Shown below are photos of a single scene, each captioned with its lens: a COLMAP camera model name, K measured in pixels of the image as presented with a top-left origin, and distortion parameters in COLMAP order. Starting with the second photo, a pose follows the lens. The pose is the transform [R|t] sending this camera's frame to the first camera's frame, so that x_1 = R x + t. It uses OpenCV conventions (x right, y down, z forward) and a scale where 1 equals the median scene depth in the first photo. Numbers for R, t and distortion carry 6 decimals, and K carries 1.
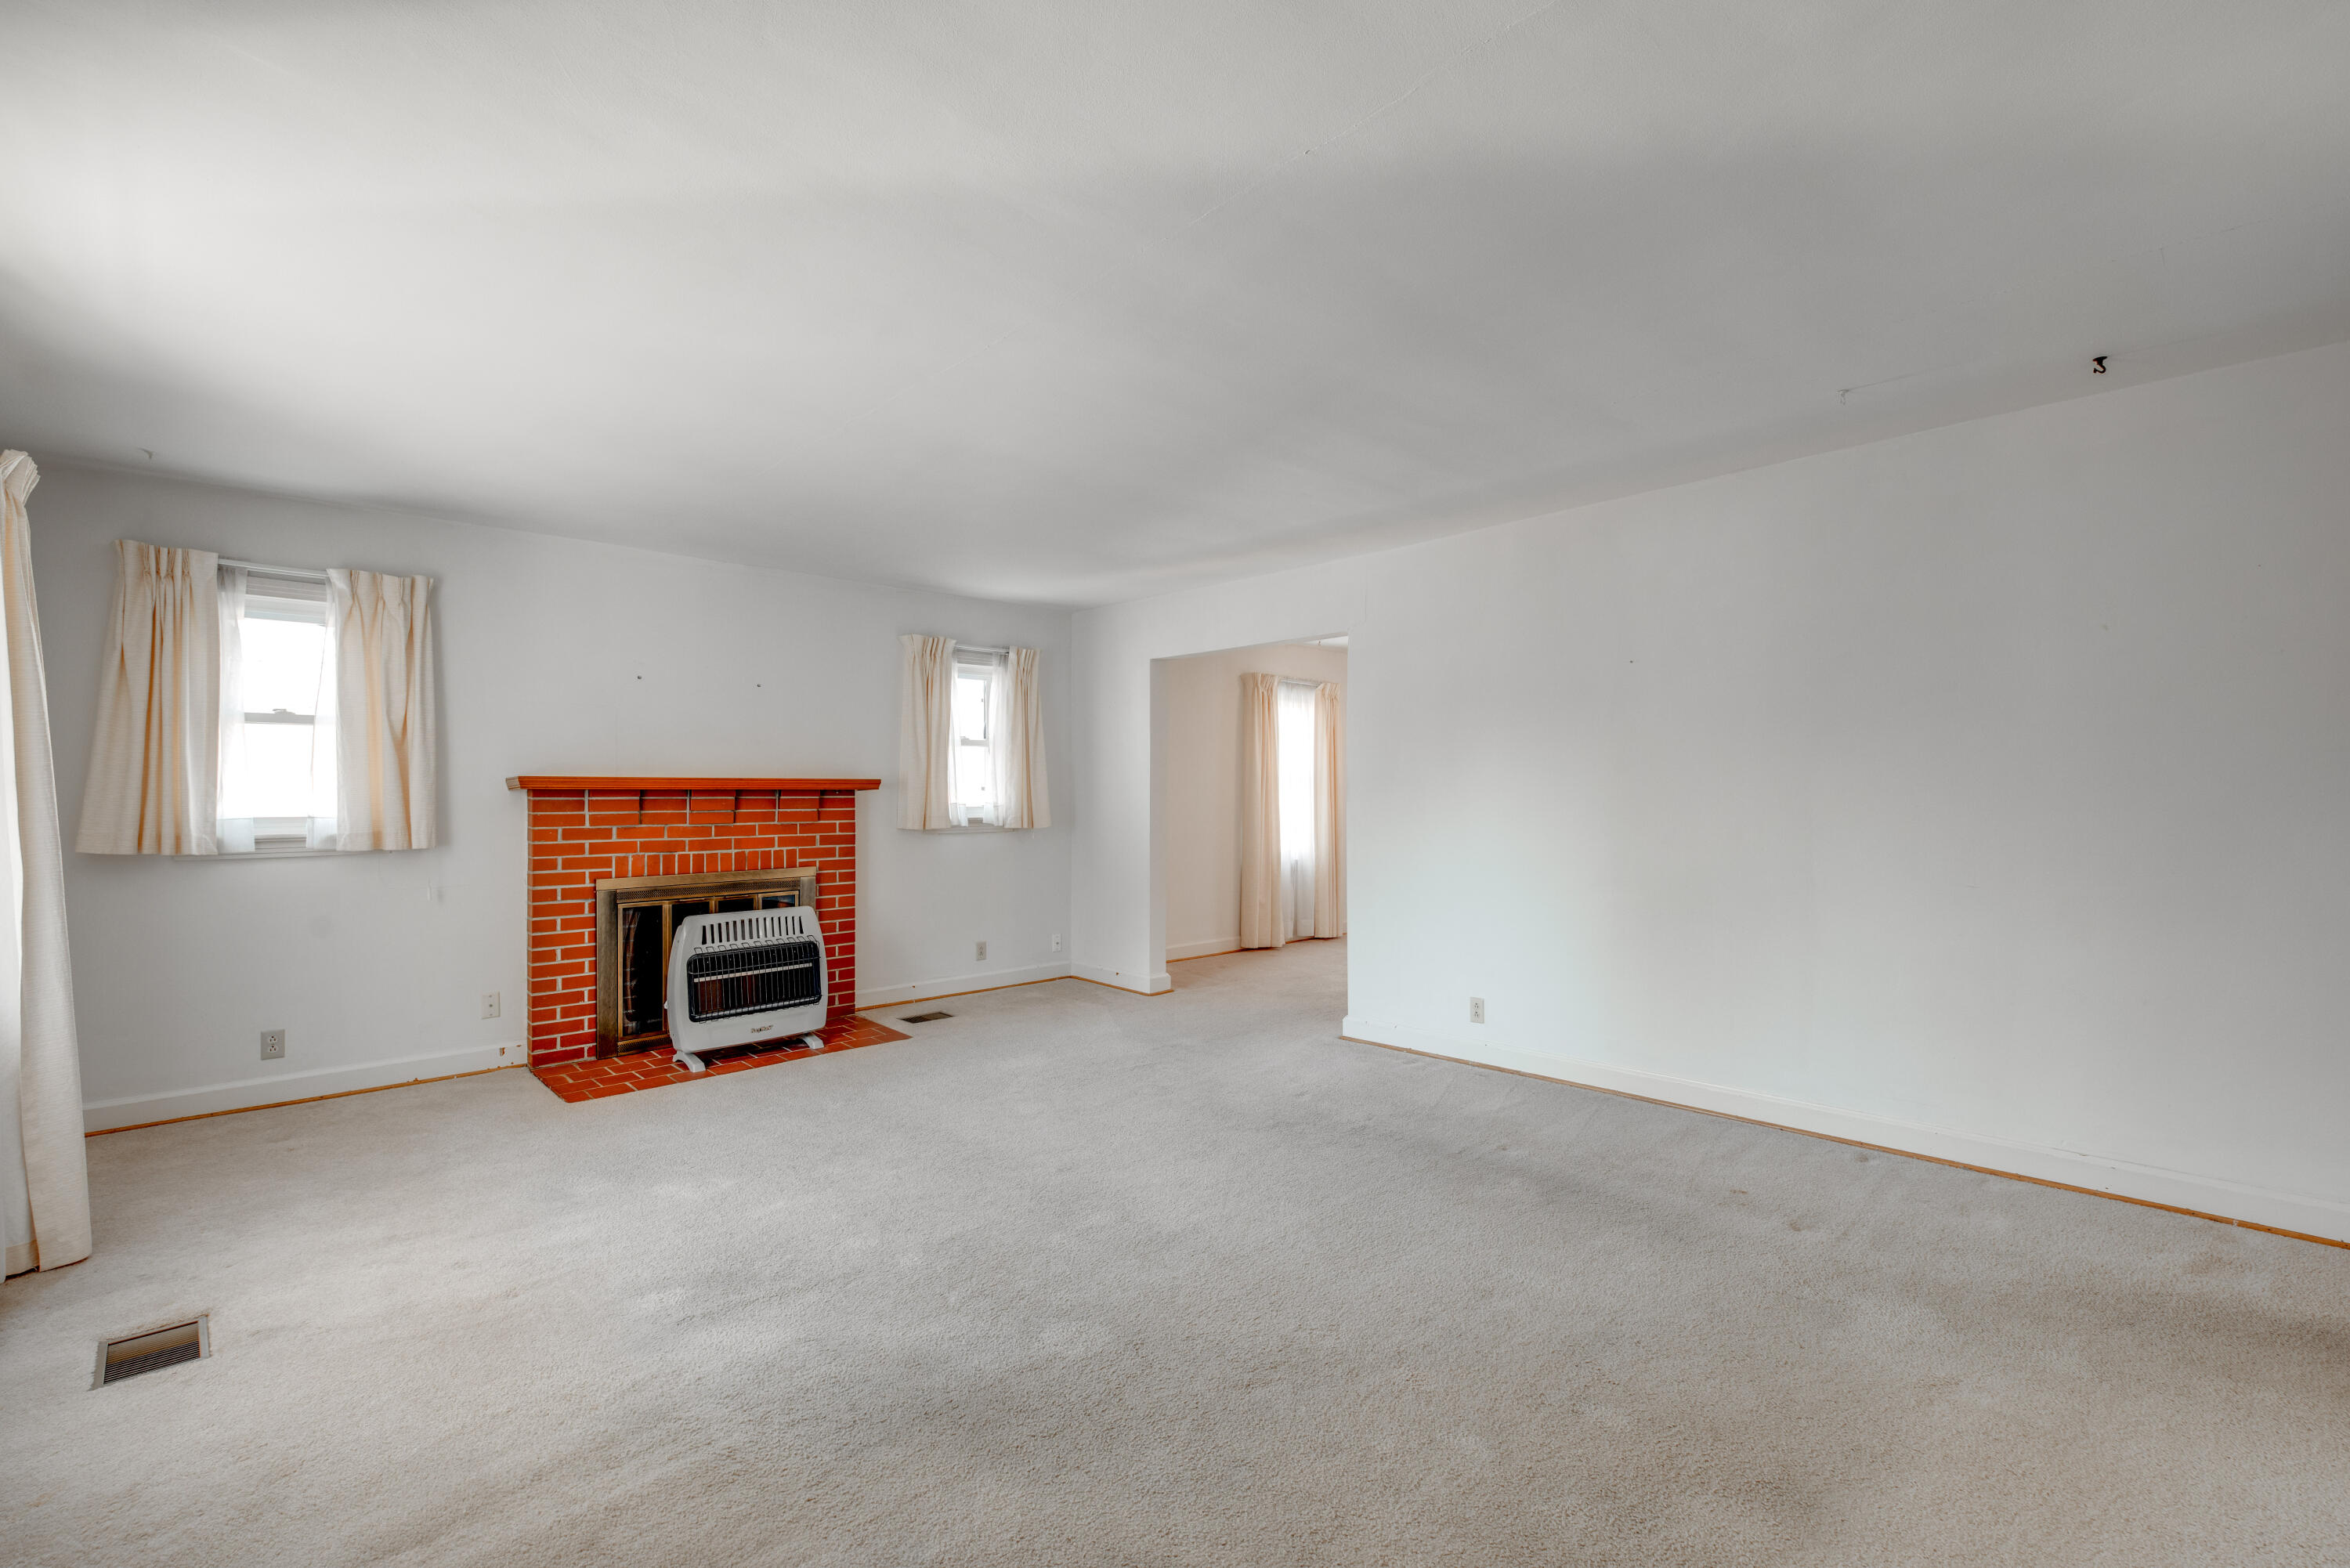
lens RADIAL K [[1006.6, 0, 1172.4], [0, 1006.6, 796.5], [0, 0, 1]] dist [0.004391, -0.001250]
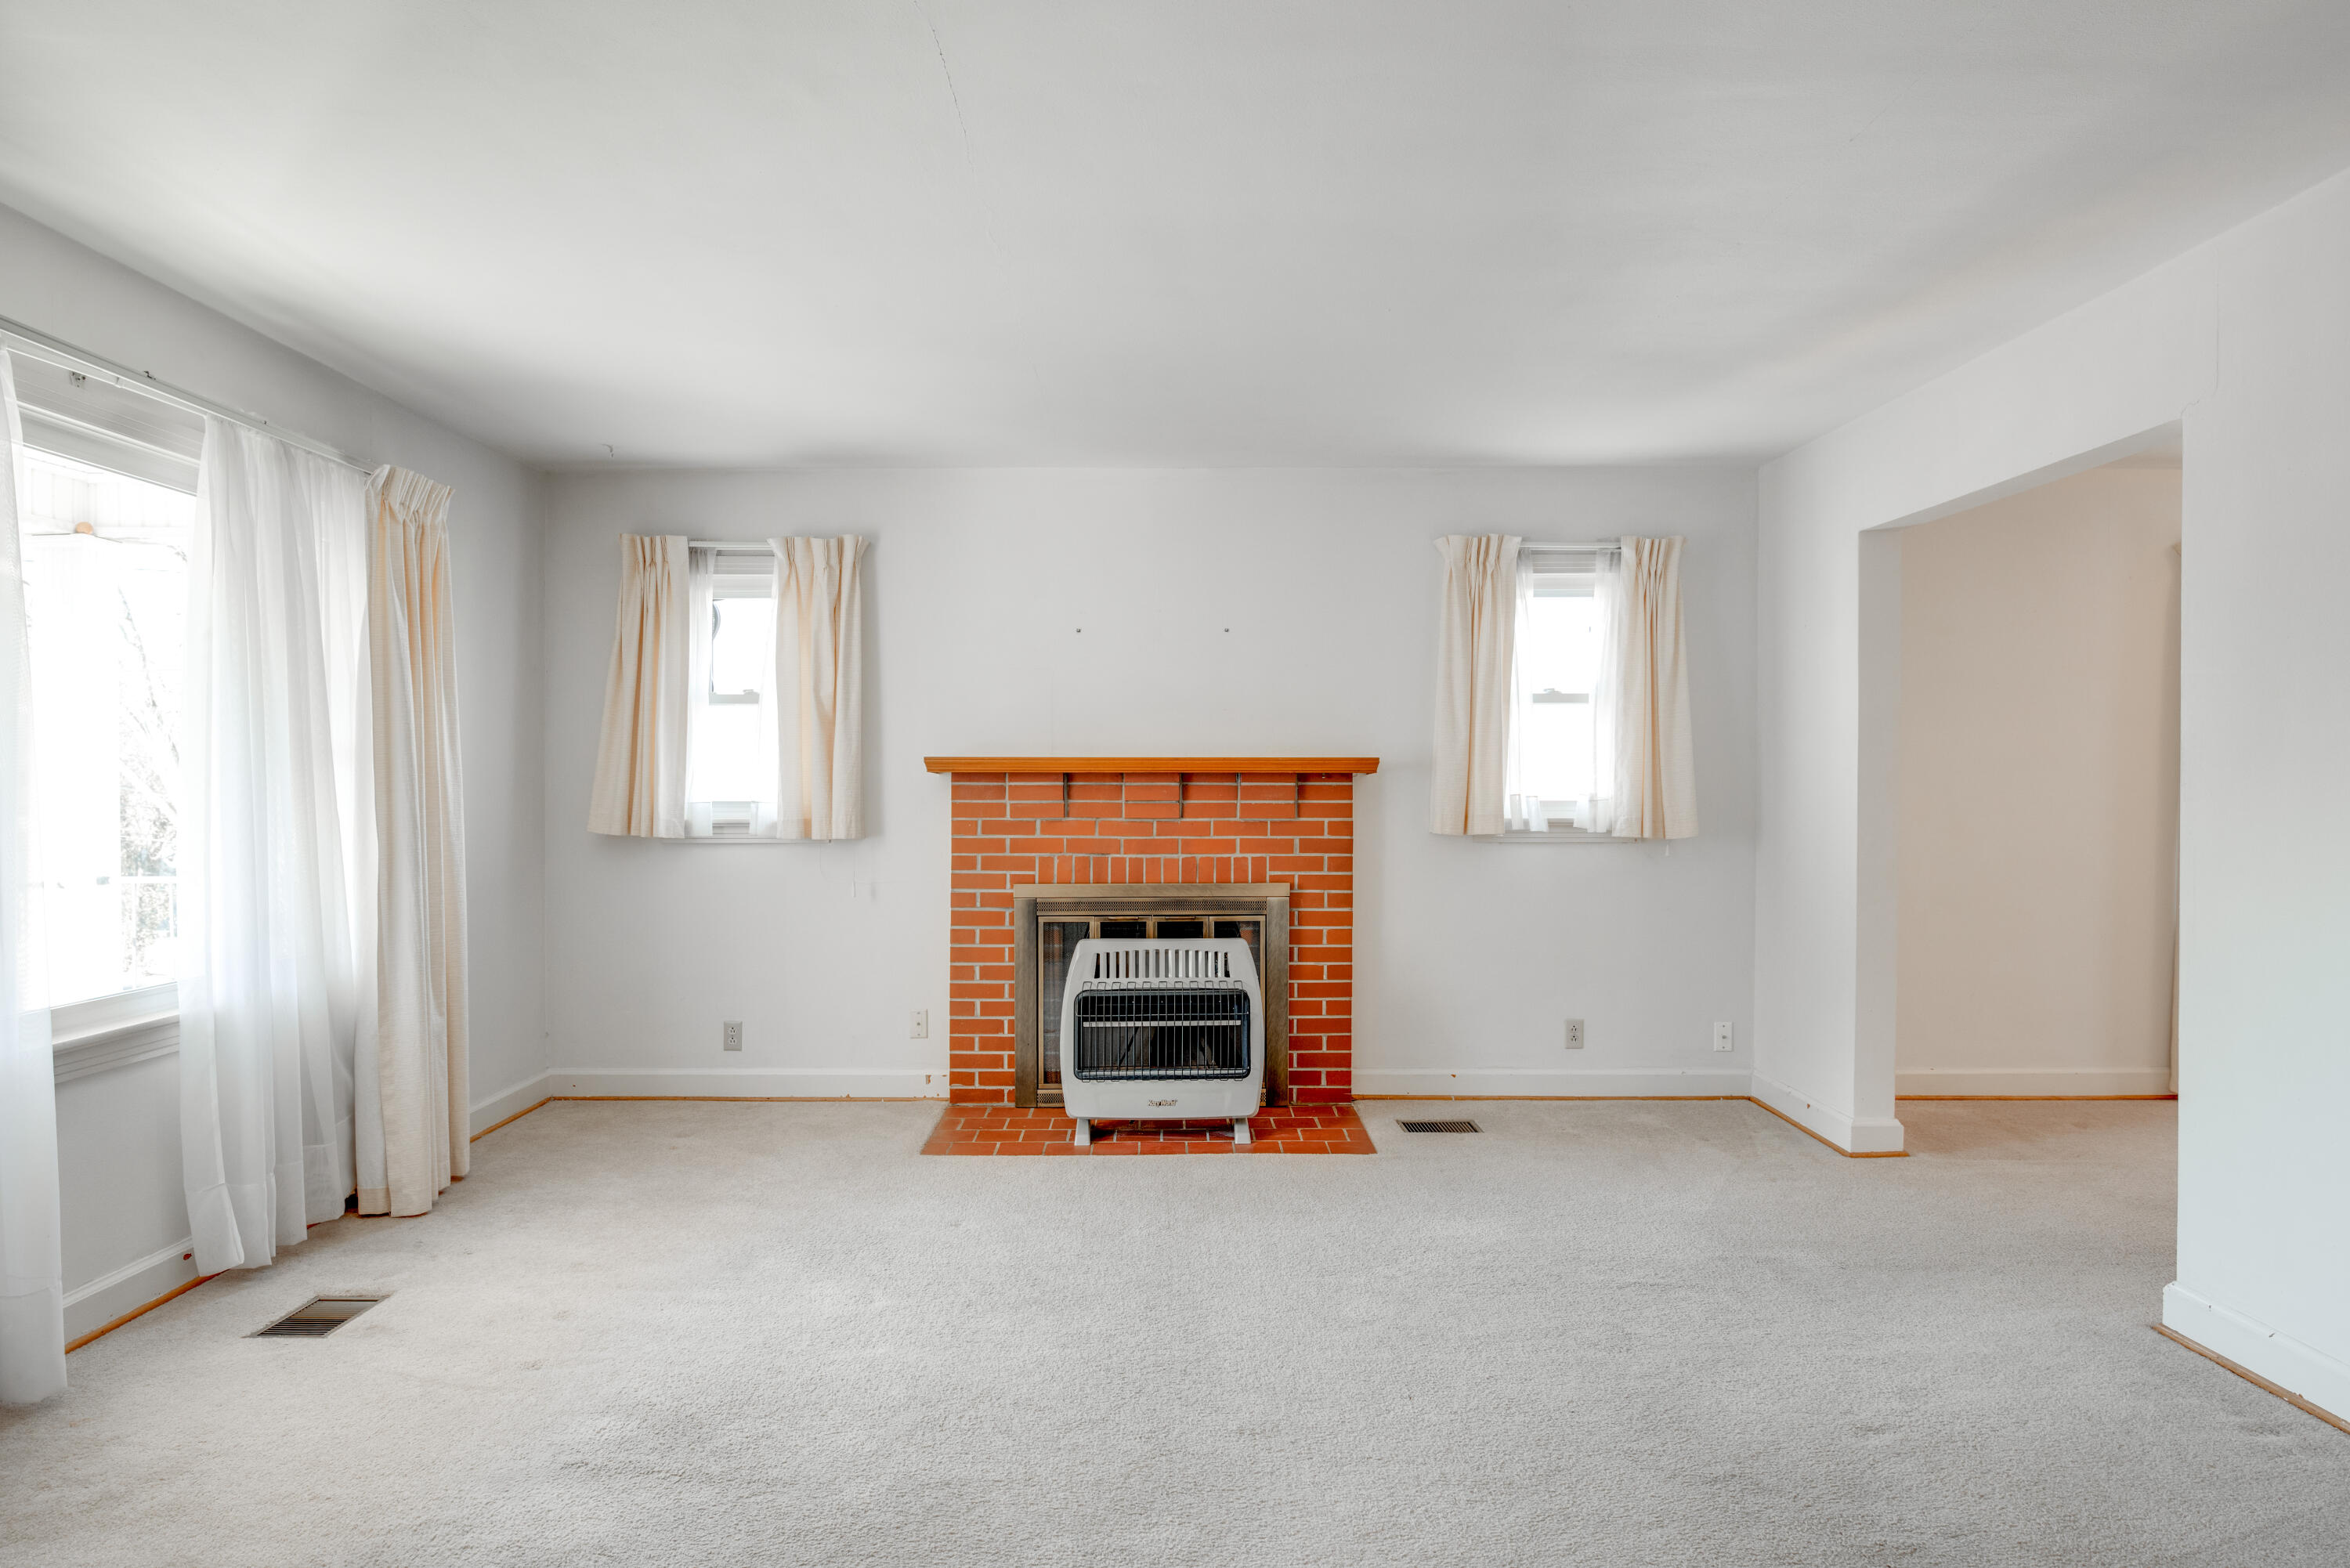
lens RADIAL K [[1396.1, 0, 1175.5], [0, 1396.1, 775.1], [0, 0, 1]] dist [-0.017366, -0.006226]
pose [[0.729729, 0.002321, -0.683733, 0.286946], [-0.005034, 0.999985, -0.001978, -0.003608], [0.683718, 0.004885, 0.729730, 0.271795]]
